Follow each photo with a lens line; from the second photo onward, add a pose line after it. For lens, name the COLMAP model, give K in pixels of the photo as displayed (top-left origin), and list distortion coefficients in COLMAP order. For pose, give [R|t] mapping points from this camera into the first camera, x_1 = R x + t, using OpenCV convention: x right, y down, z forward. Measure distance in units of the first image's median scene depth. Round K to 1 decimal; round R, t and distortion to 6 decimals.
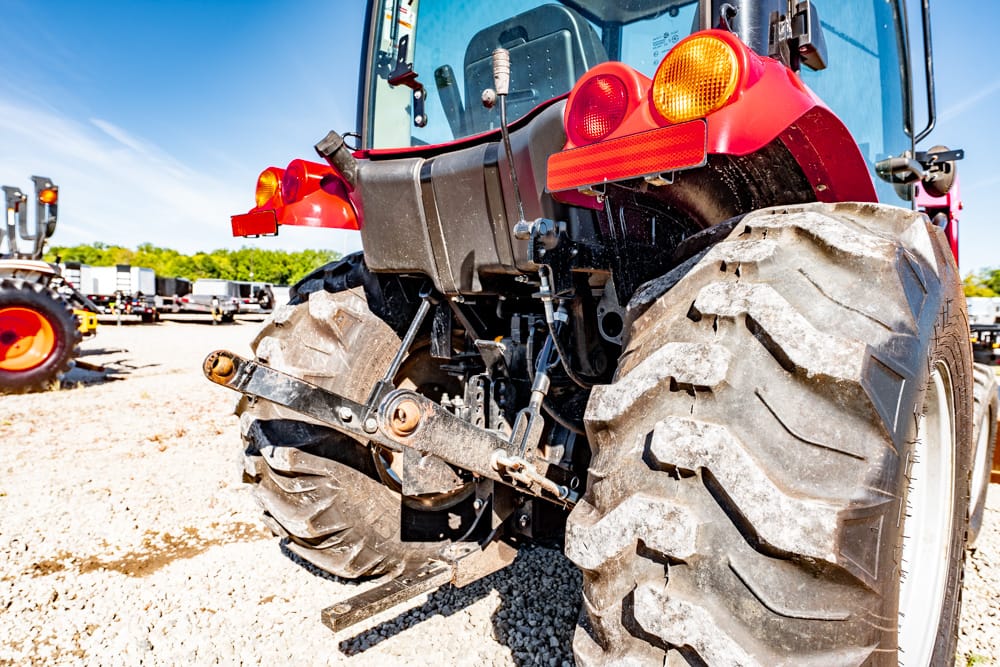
lens RADIAL K [[597.5, 0, 497.5], [0, 597.5, 336.8], [0, 0, 1]] dist [-0.001086, 0.000062]
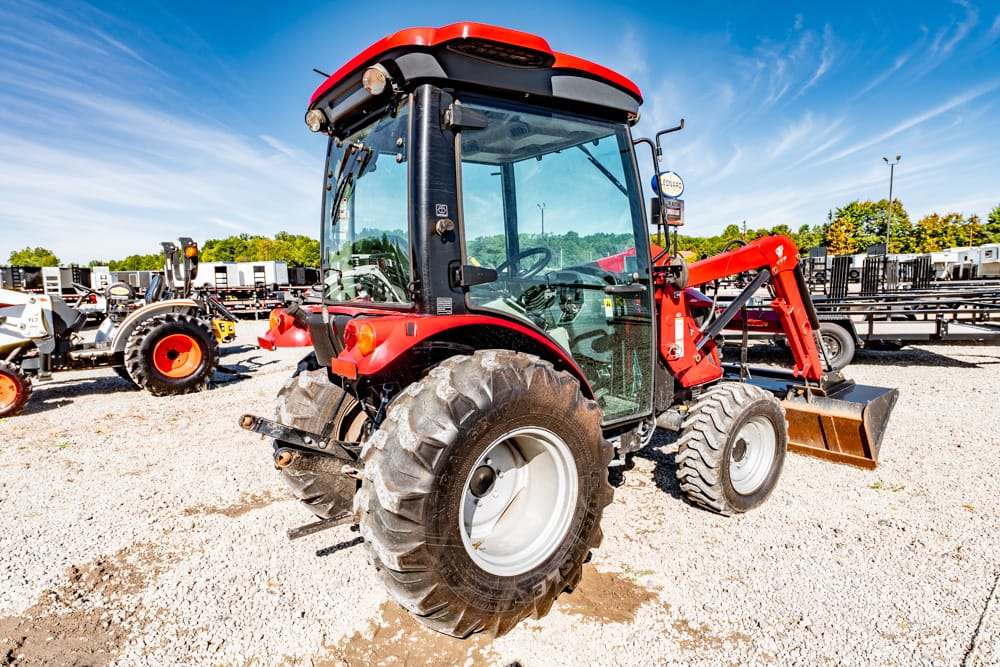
lens RADIAL K [[585.8, 0, 500.0], [0, 585.8, 333.5], [0, 0, 1]] dist [-0.003761, -0.001232]
pose [[0.981680, -0.034798, -0.187330, 0.538561], [0.045037, 0.997699, 0.050682, -0.212452], [0.185135, -0.058190, 0.980989, -0.568089]]
